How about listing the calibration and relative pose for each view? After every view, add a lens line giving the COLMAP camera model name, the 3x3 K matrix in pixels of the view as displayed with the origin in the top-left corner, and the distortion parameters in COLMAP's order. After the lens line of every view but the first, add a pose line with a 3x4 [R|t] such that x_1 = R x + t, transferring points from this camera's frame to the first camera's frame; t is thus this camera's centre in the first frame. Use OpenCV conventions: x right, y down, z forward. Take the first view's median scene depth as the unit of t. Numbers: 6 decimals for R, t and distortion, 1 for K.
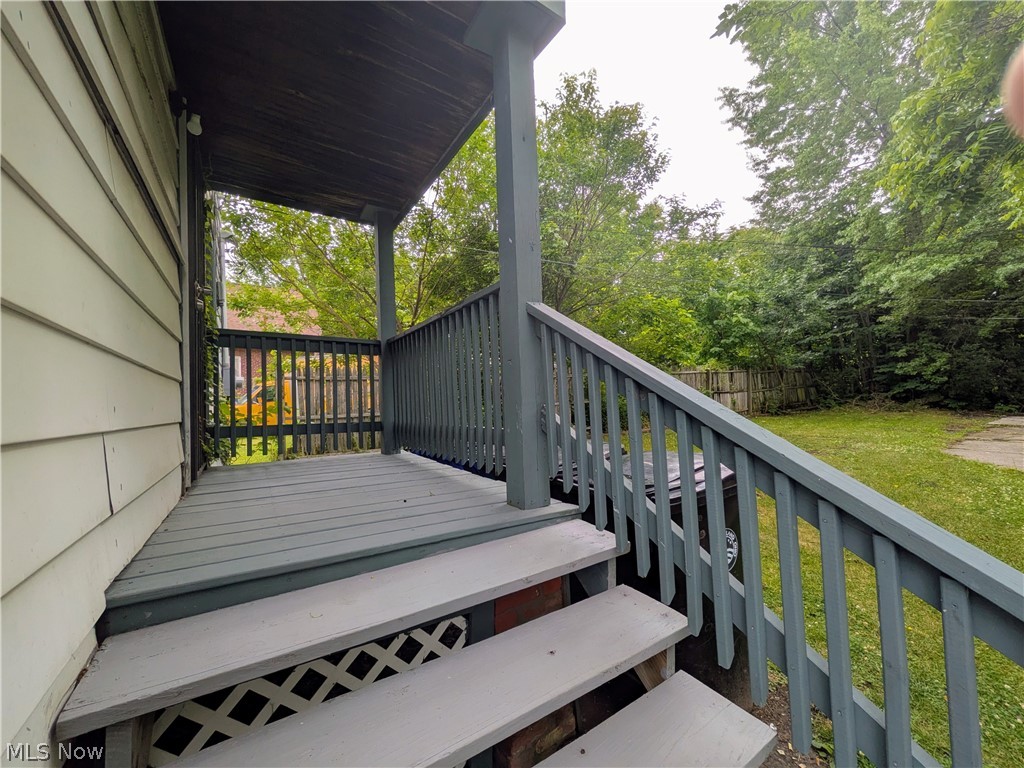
lens RADIAL K [[402.6, 0, 515.9], [0, 402.6, 383.1], [0, 0, 1]] dist [0.002134, -0.001370]
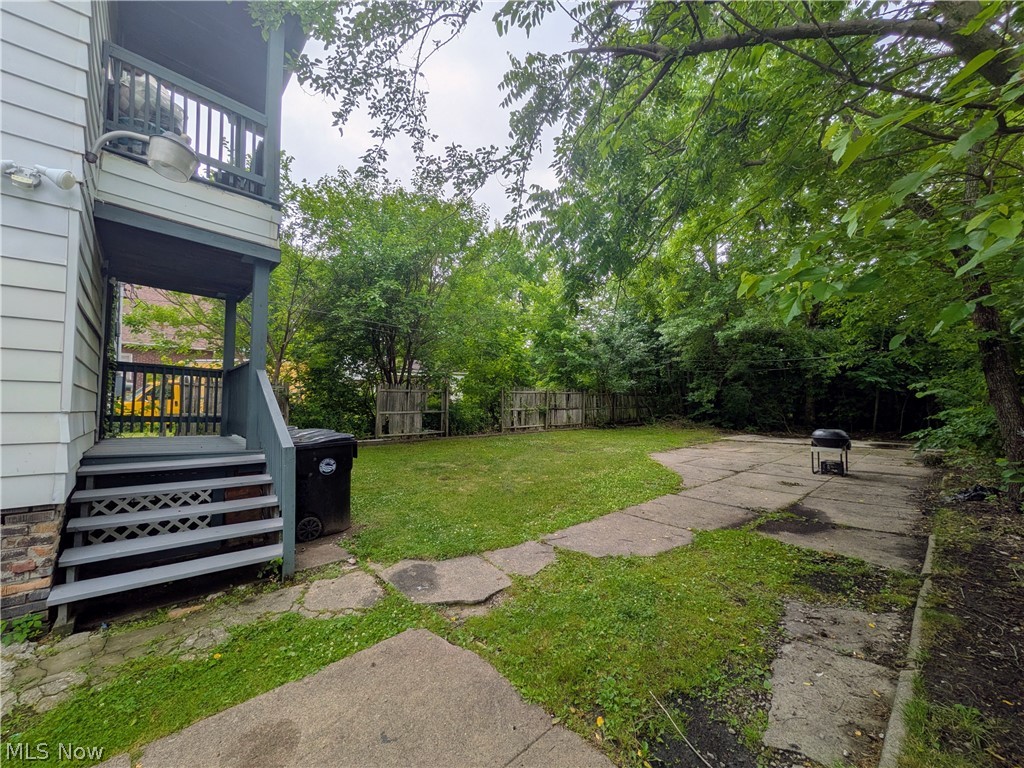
lens RADIAL K [[402.6, 0, 507.6], [0, 402.6, 389.6], [0, 0, 1]] dist [0.002134, -0.001370]
pose [[0.987544, 0.050631, 0.148974, 0.412387], [-0.049724, 0.998715, -0.009807, -0.043576], [-0.149279, 0.002277, 0.988793, -0.590480]]
